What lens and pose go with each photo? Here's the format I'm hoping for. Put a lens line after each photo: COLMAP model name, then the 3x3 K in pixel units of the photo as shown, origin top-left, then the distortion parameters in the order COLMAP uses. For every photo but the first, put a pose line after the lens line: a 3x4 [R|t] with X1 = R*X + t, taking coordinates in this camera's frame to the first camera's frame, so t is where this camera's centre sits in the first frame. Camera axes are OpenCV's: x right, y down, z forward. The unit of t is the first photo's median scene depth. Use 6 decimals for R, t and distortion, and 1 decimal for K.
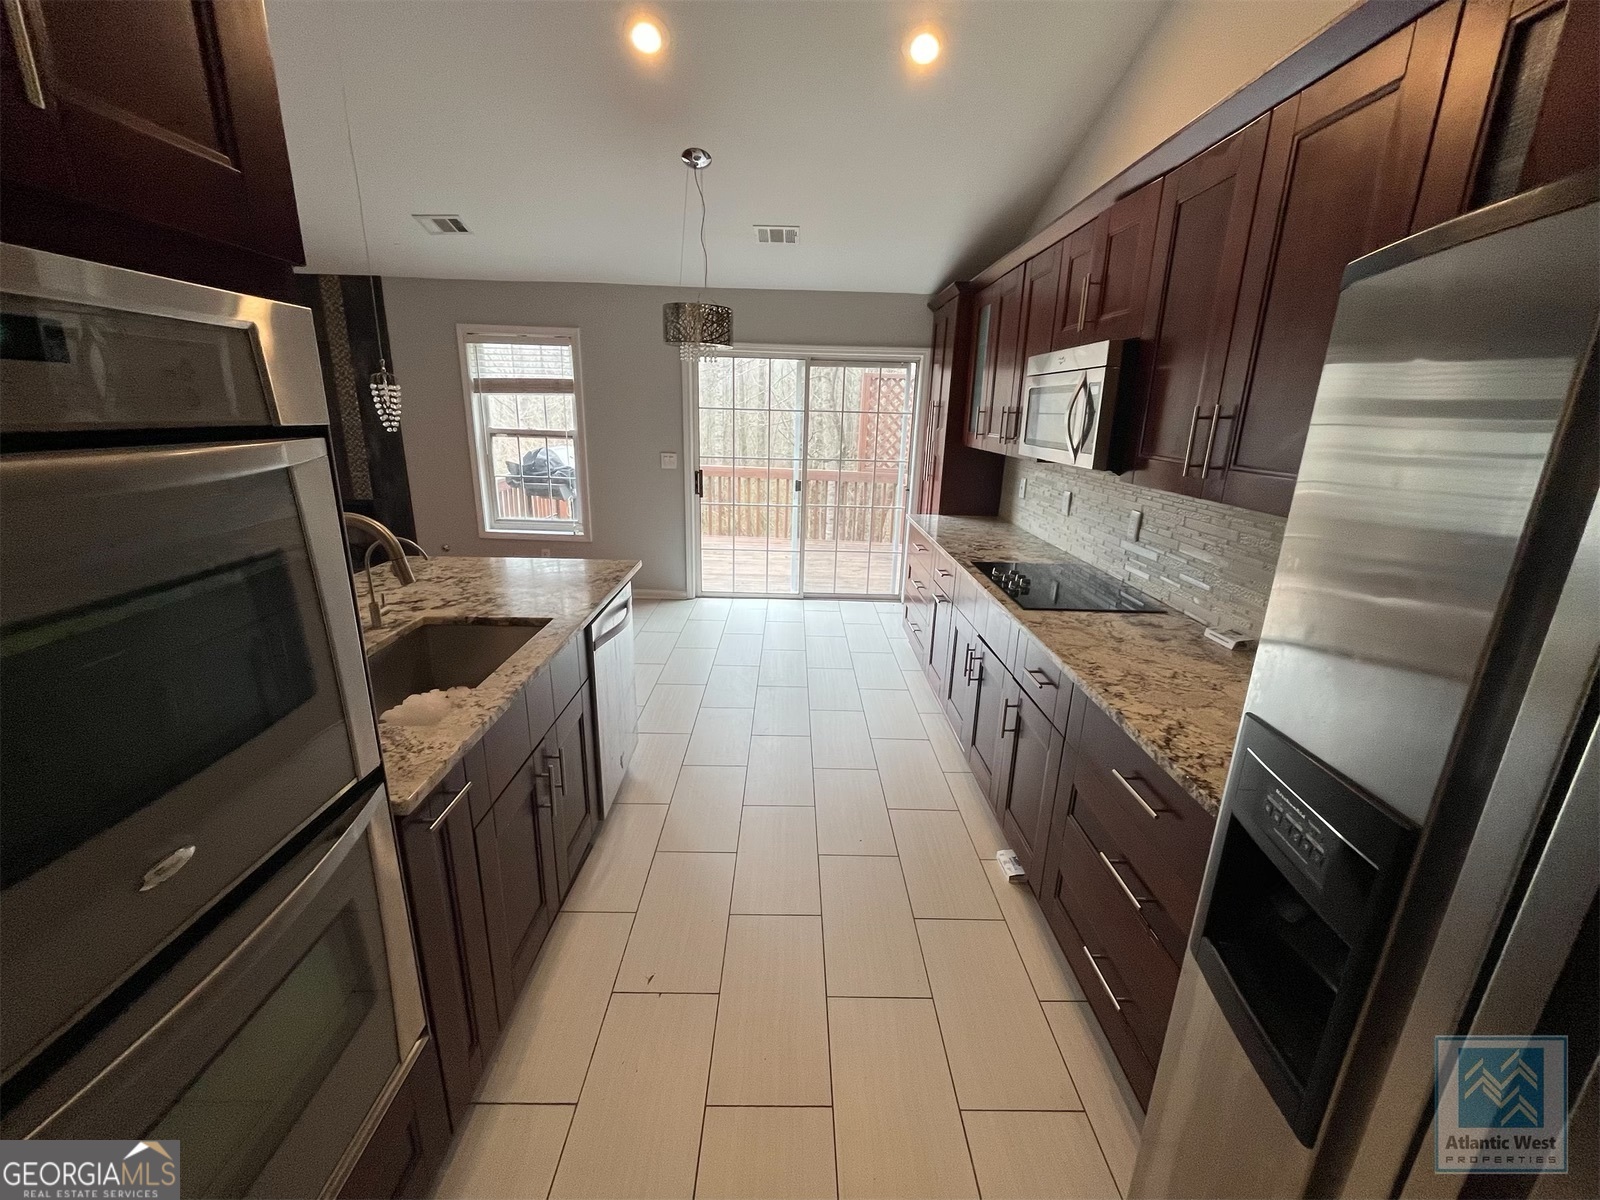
lens RADIAL K [[645.6, 0, 799.2], [0, 645.6, 595.5], [0, 0, 1]] dist [0.000070, -0.000227]
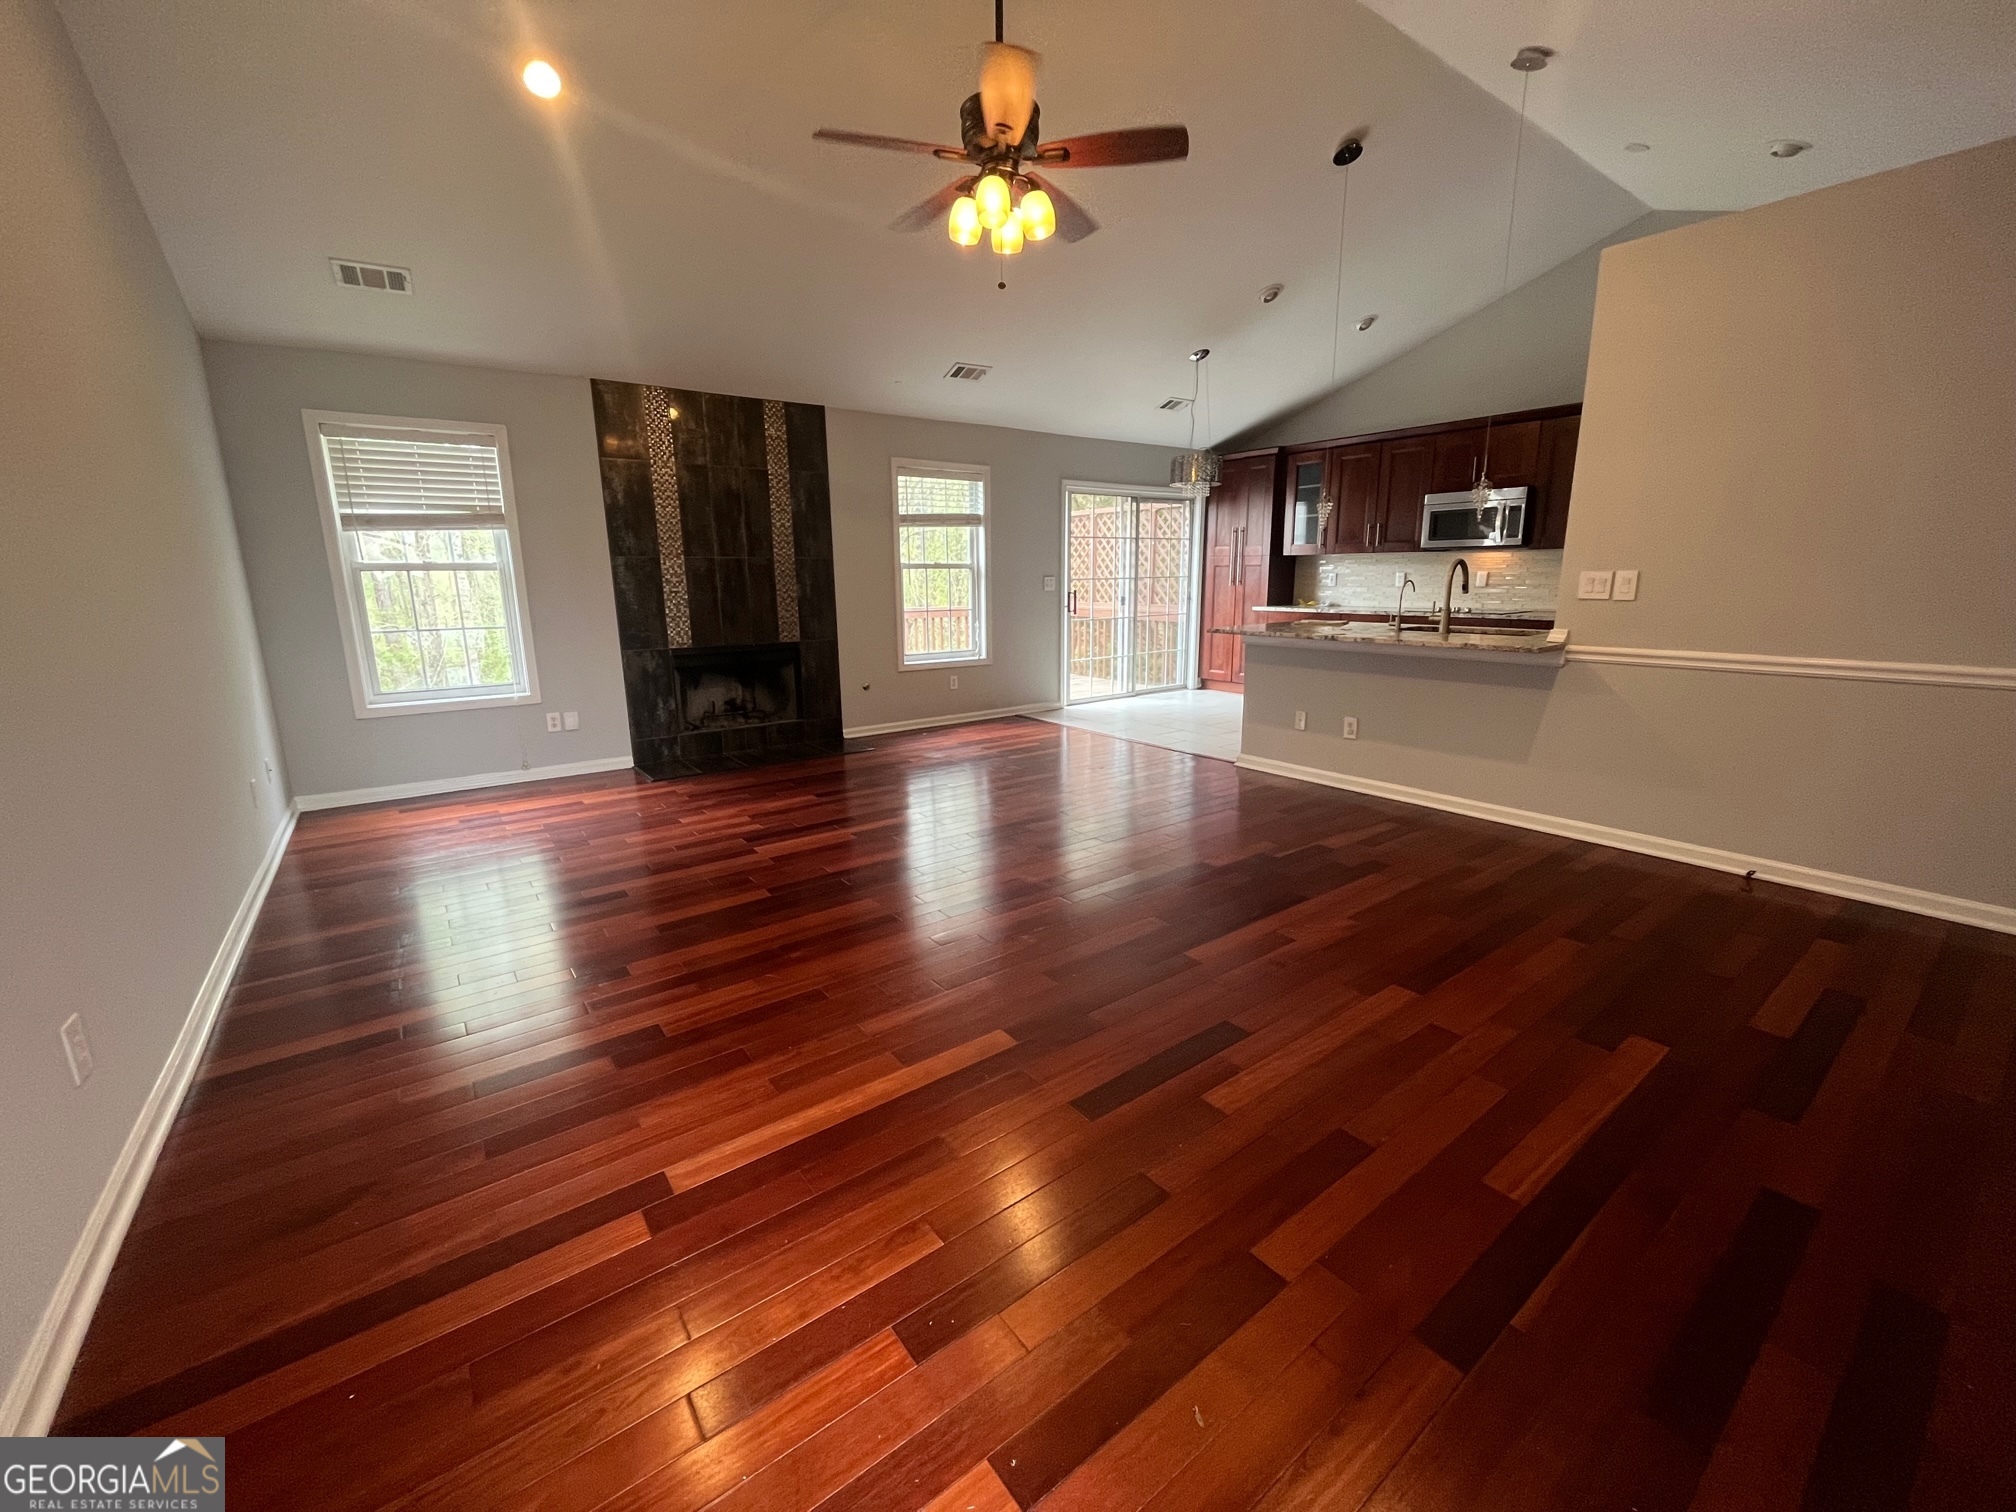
lens RADIAL K [[813.5, 0, 1006.9], [0, 813.5, 750.3], [0, 0, 1]] dist [0.000070, -0.000227]
pose [[0.804764, -0.162642, 0.570879, -1.160104], [0.197544, 0.980294, 0.000806, 0.062032], [-0.559760, 0.112125, 0.821034, -0.093773]]
